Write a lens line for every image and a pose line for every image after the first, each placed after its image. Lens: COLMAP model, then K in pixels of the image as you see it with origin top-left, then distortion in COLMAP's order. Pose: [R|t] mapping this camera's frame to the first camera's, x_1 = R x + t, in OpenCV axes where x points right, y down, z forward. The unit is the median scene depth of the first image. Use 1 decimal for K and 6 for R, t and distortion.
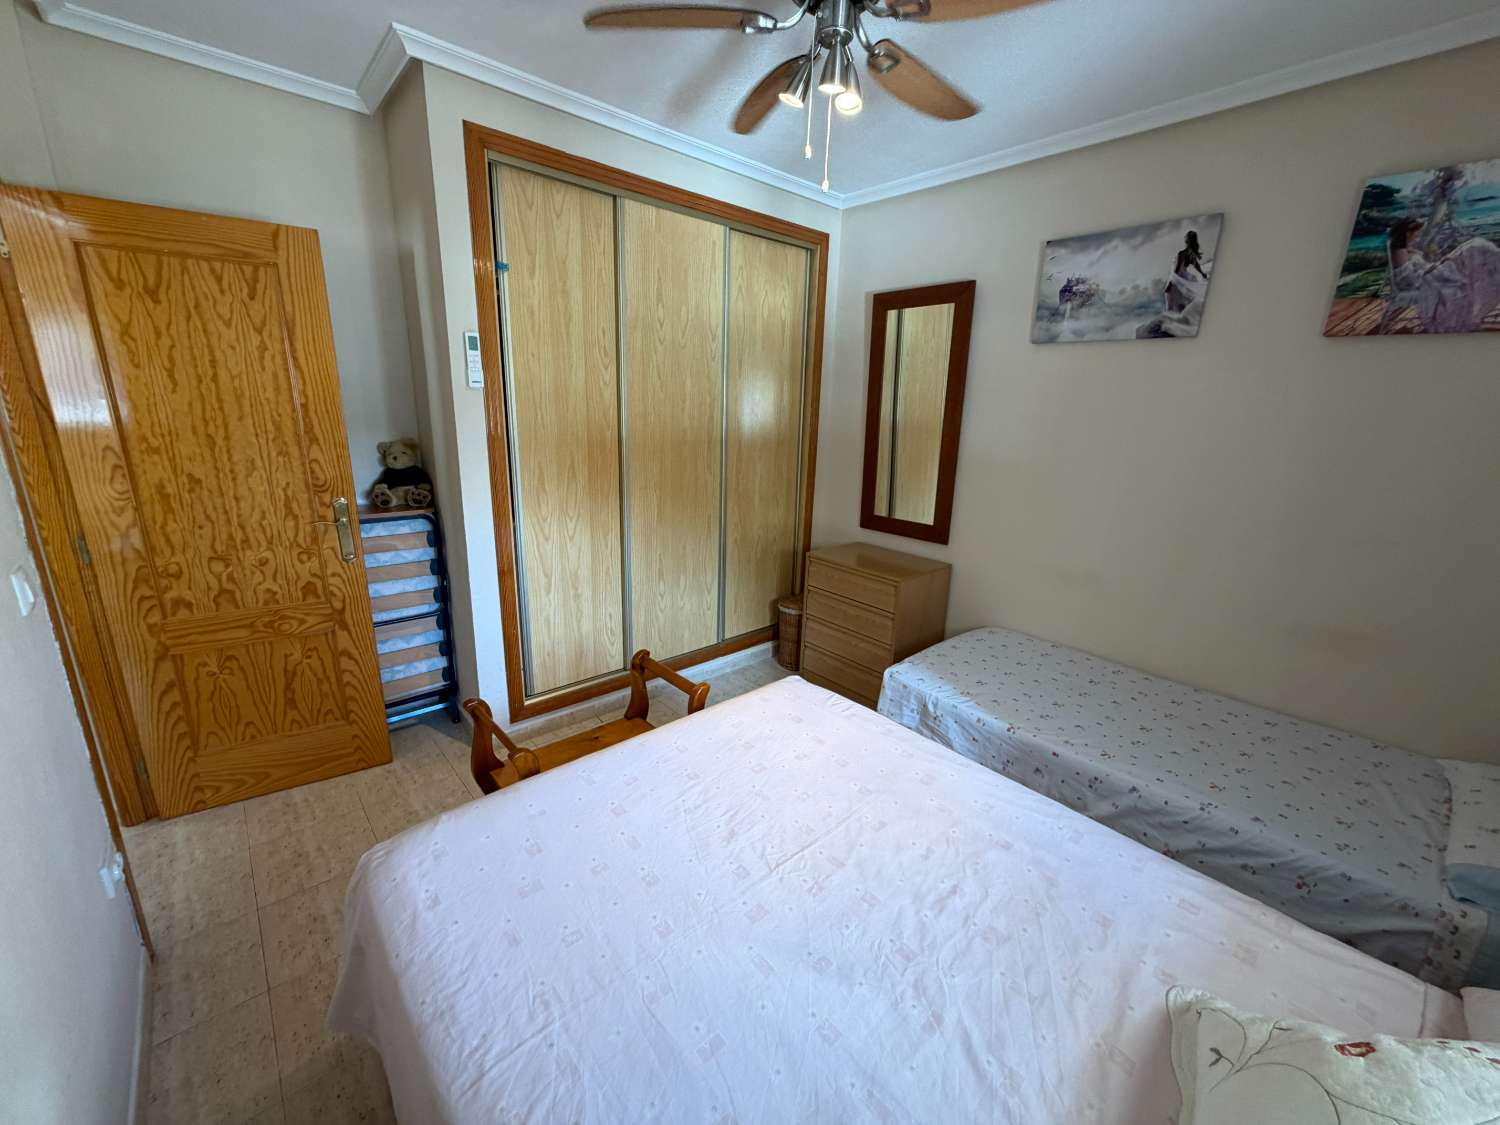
lens RADIAL K [[599.9, 0, 743.7], [0, 599.9, 560.4], [0, 0, 1]] dist [0.000338, 0.000160]
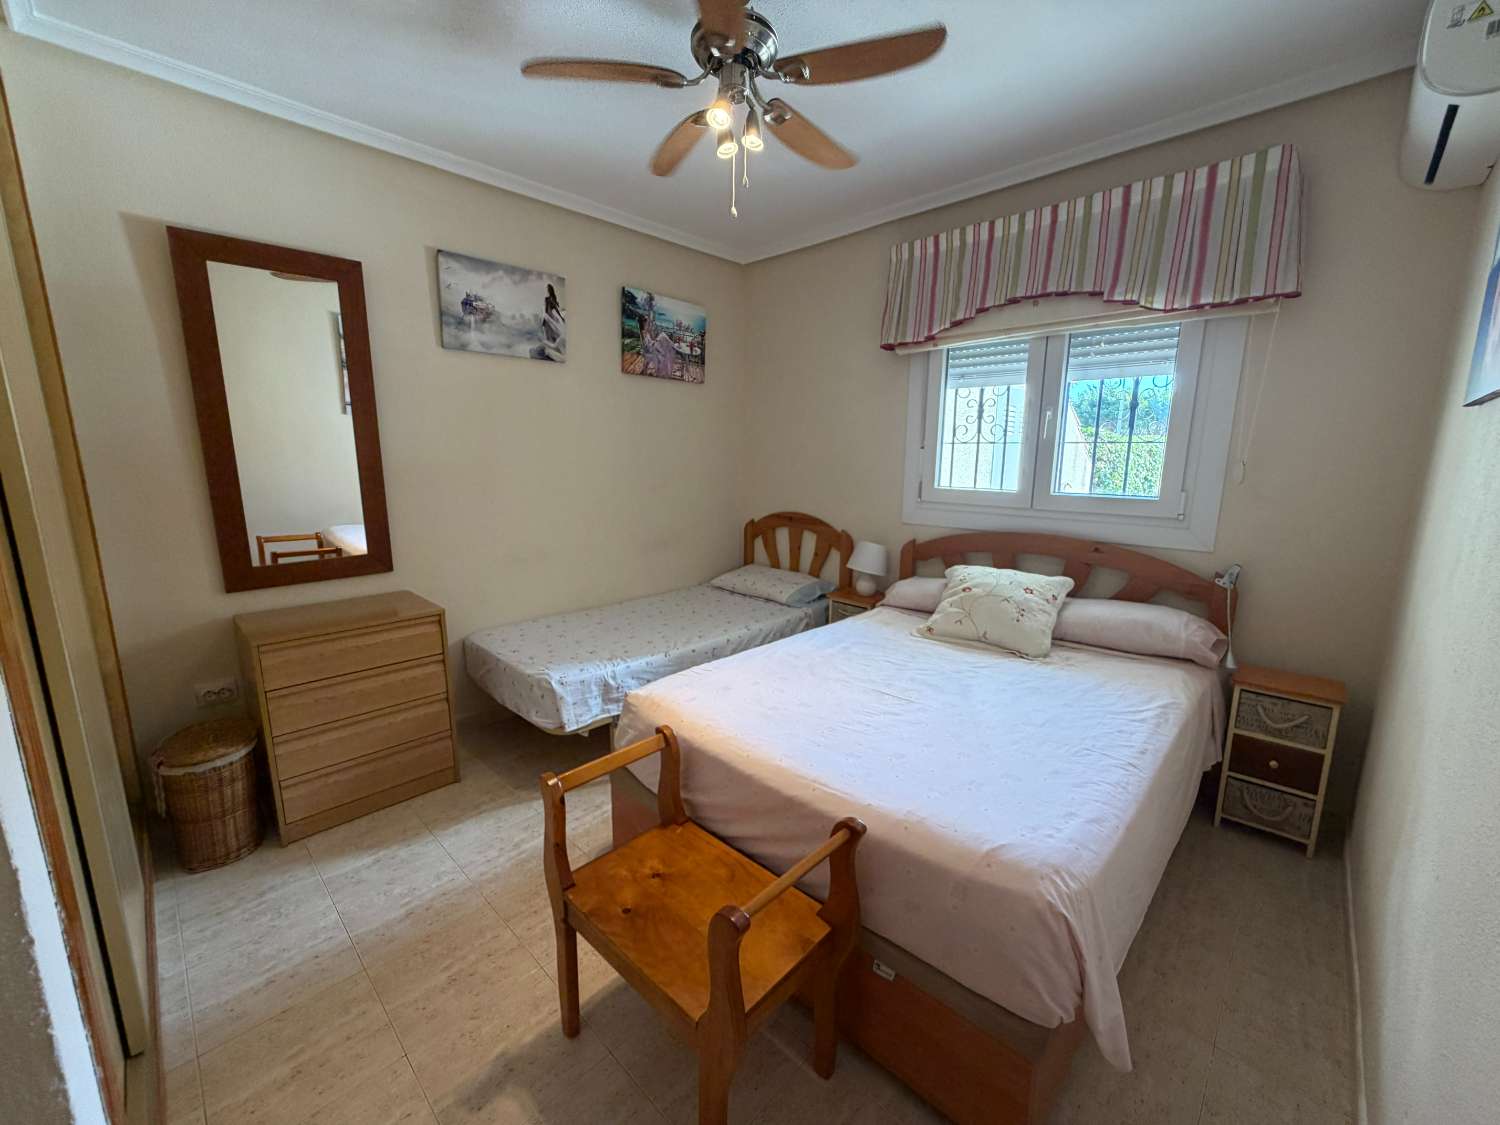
lens RADIAL K [[599.9, 0, 746.4], [0, 599.9, 562.2], [0, 0, 1]] dist [0.000338, 0.000160]
pose [[-0.078254, -0.214295, 0.973629, -0.714888], [0.249497, 0.941336, 0.227240, -0.144589], [-0.965209, 0.260700, -0.020197, 0.722833]]
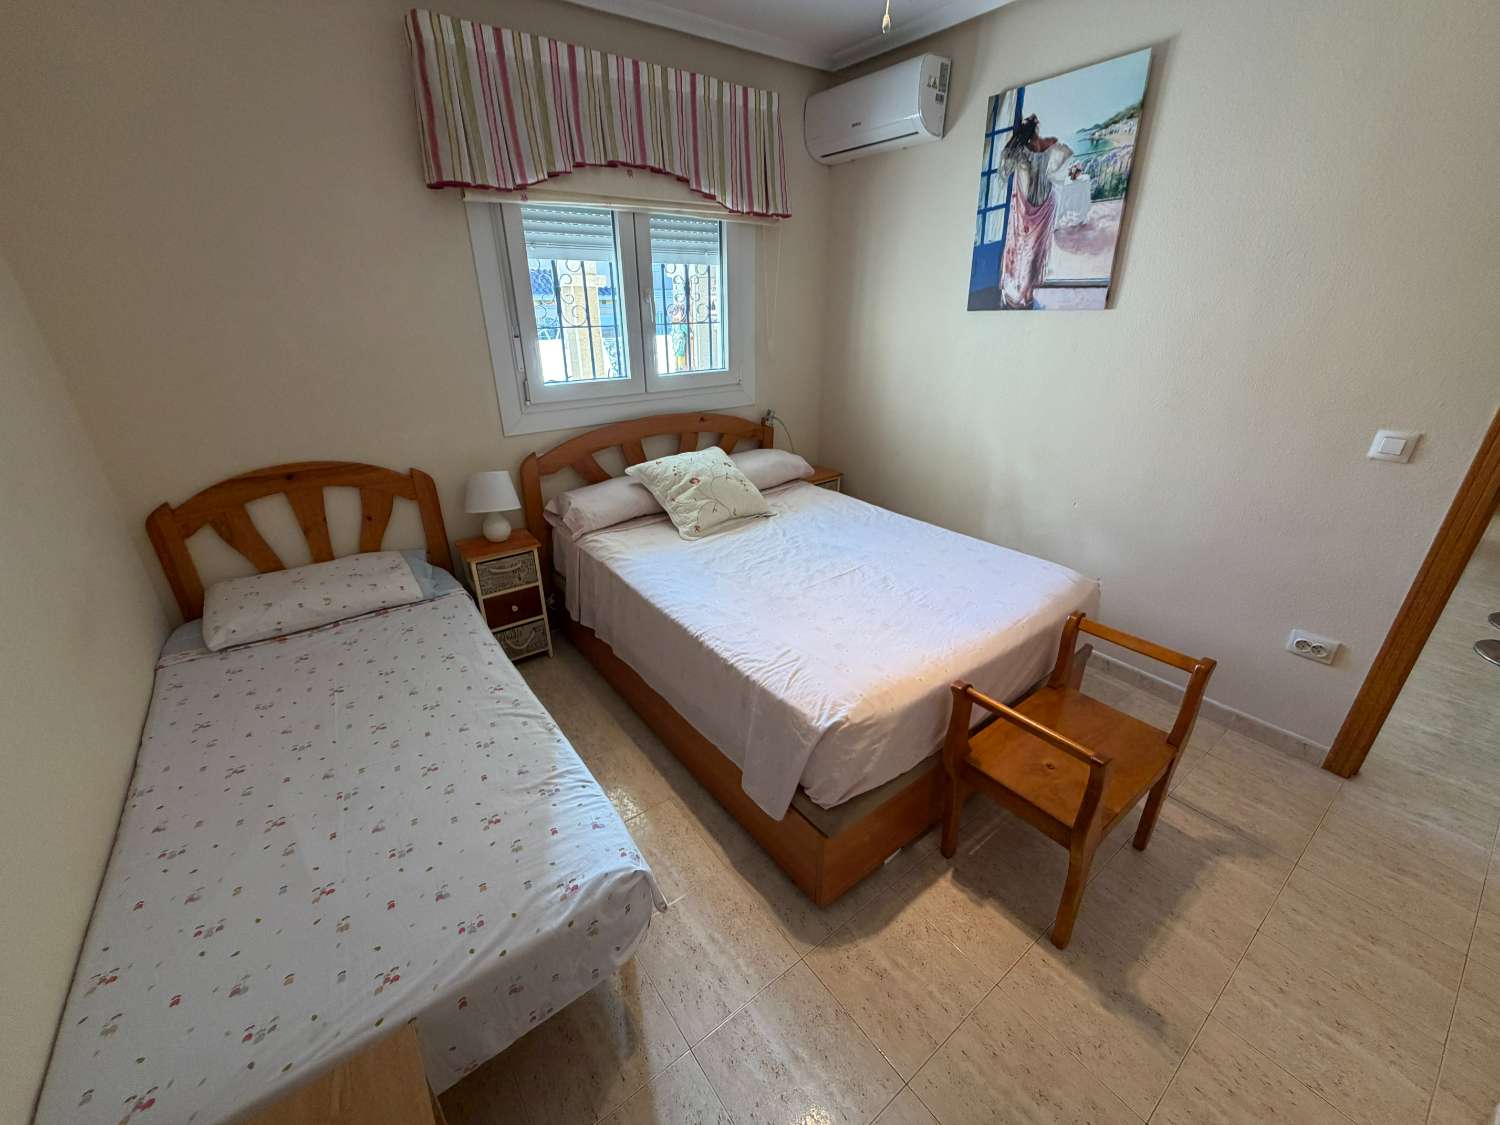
lens RADIAL K [[599.9, 0, 746.9], [0, 599.9, 561.5], [0, 0, 1]] dist [0.000338, 0.000160]
pose [[-0.996413, -0.055243, 0.064102, 0.143090], [-0.003066, 0.780586, 0.625041, -0.342689], [-0.084566, 0.622603, -0.777955, 1.306850]]
